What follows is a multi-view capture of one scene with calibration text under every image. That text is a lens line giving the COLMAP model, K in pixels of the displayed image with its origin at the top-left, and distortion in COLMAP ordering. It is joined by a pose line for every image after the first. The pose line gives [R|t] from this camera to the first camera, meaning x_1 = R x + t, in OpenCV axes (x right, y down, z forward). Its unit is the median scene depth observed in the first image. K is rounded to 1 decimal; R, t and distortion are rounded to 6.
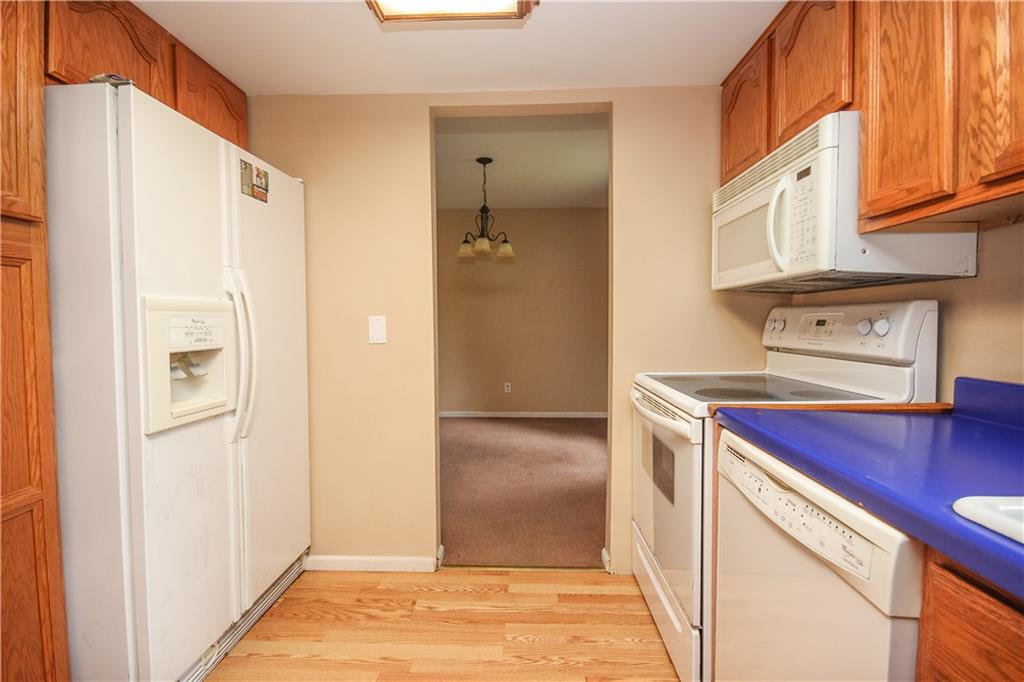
lens RADIAL K [[473.1, 0, 512.0], [0, 473.1, 341.0], [0, 0, 1]] dist [0.000841, 0.000247]
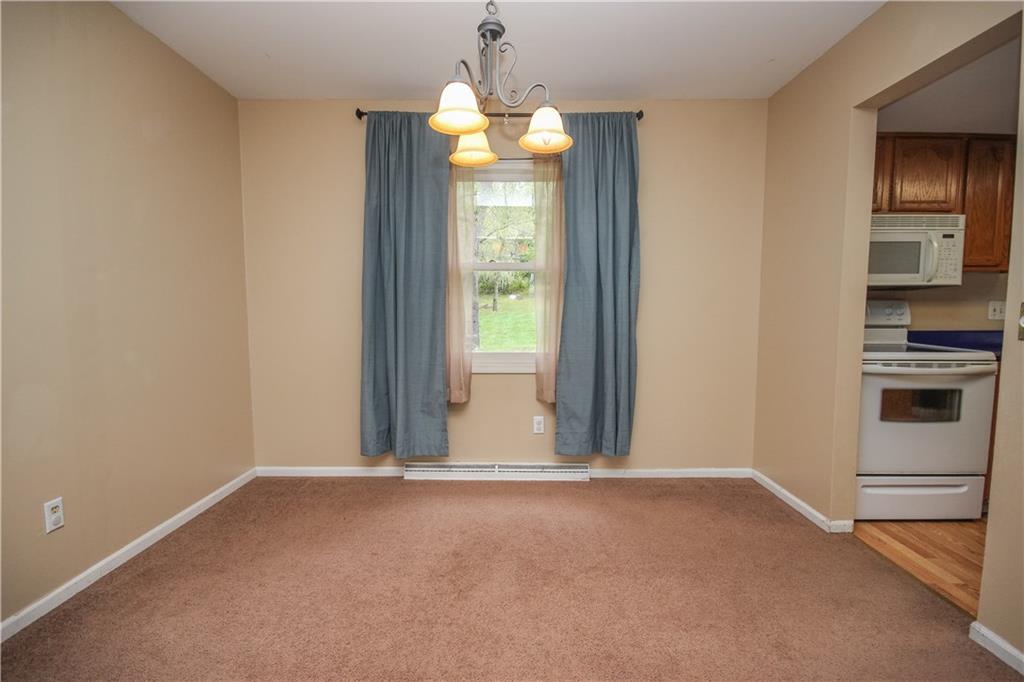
lens RADIAL K [[475.8, 0, 512.0], [0, 475.8, 341.0], [0, 0, 1]] dist [-0.002147, -0.013208]
pose [[-0.023538, -0.086334, 0.995988, -1.308125], [0.036696, 0.995518, 0.087161, -0.141970], [-0.999049, 0.038601, -0.020265, 2.770270]]
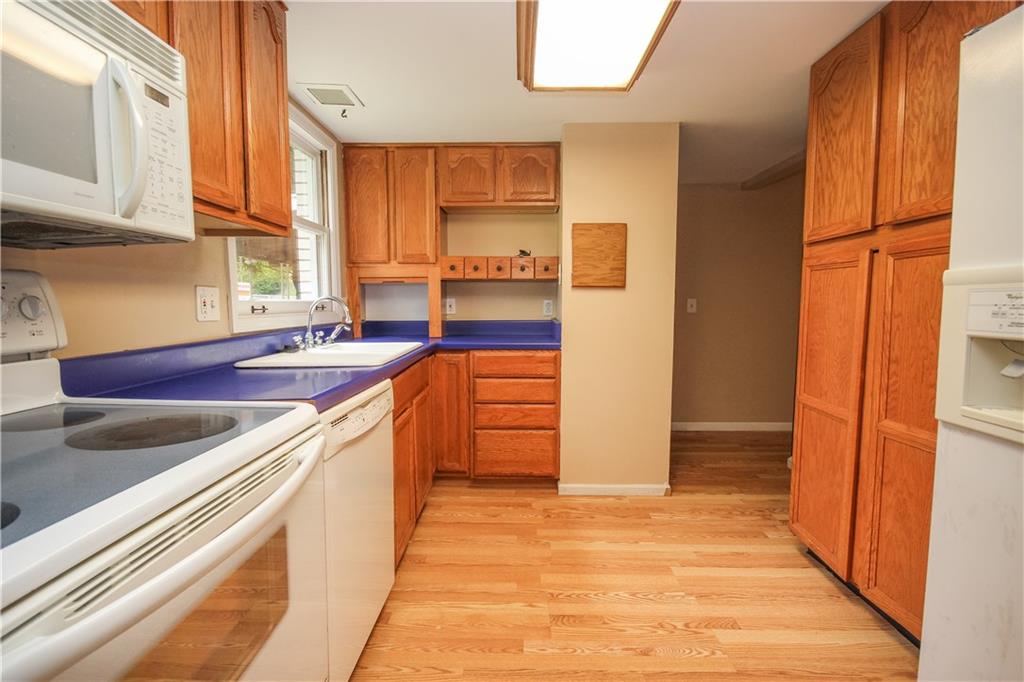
lens RADIAL K [[473.1, 0, 512.0], [0, 473.1, 341.0], [0, 0, 1]] dist [0.000841, 0.000247]
pose [[-0.999643, 0.003424, -0.026483, 0.084936], [0.000201, 0.992682, 0.120758, -0.062136], [0.026702, 0.120710, -0.992329, 1.694531]]
